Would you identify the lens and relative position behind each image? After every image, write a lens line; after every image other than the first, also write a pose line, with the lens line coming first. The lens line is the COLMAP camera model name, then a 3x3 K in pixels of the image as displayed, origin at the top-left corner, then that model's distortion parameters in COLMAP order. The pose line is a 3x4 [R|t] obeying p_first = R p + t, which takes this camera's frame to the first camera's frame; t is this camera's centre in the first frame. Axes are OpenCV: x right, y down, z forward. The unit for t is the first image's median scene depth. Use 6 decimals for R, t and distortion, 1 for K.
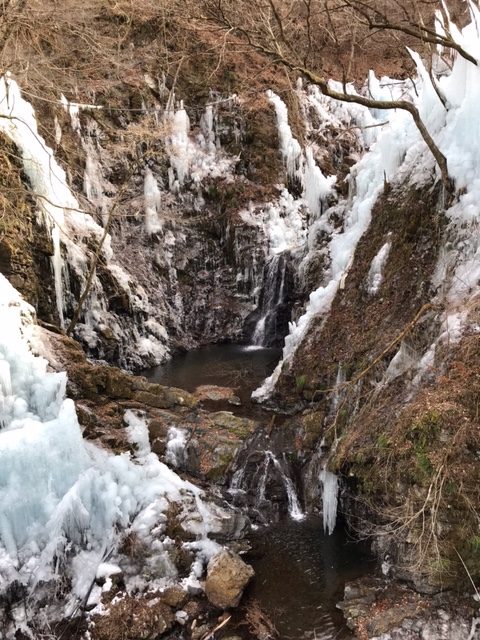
lens RADIAL K [[522.0, 0, 242.1], [0, 522.0, 320.2], [0, 0, 1]] dist [0.038099, -0.032901]
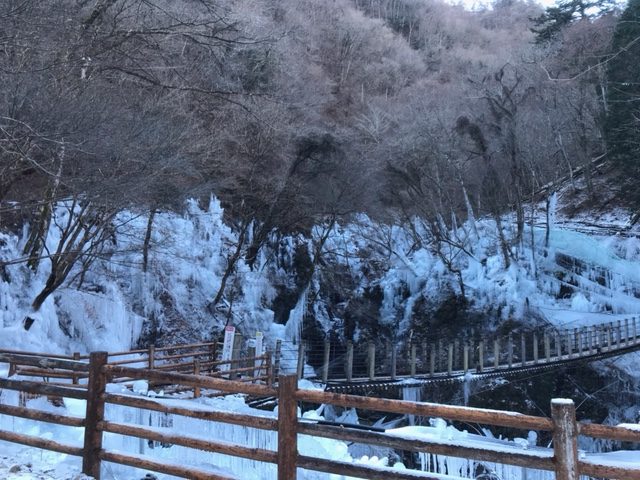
lens RADIAL K [[522.0, 0, 318.0], [0, 522.0, 237.1], [0, 0, 1]] dist [0.038099, -0.032901]
pose [[0.898486, 0.060510, 0.434811, -1.016126], [0.081737, 0.950078, -0.301117, 0.113018], [-0.431325, 0.306090, 0.848686, -0.676945]]
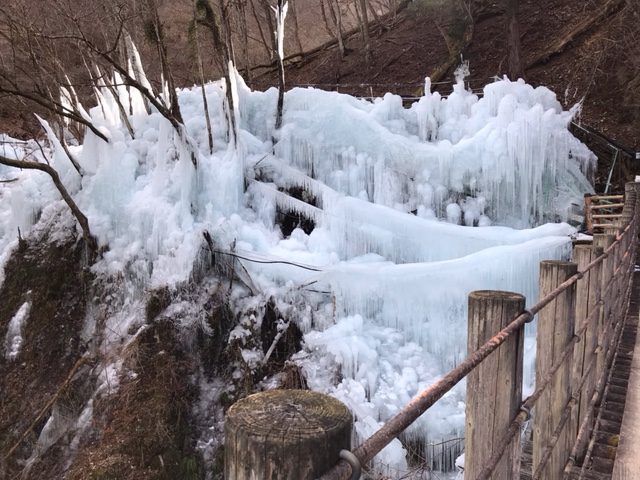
lens RADIAL K [[522.0, 0, 320.7], [0, 522.0, 237.2], [0, 0, 1]] dist [0.038099, -0.032901]
pose [[0.696924, 0.025138, 0.716705, -0.031370], [0.165398, 0.966809, -0.194743, 0.009891], [-0.697812, 0.254262, 0.669634, -0.021563]]
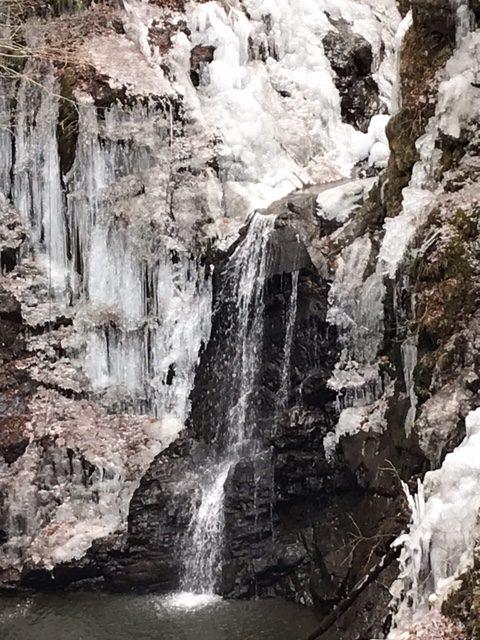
lens RADIAL K [[2248.2, 0, 242.2], [0, 2248.2, 322.5], [0, 0, 1]] dist [0.180542, 0.000000]
pose [[0.986045, -0.022932, 0.164890, -0.173828], [0.036976, 0.995895, -0.082614, 0.016891], [-0.162319, 0.087558, 0.982846, -0.040705]]
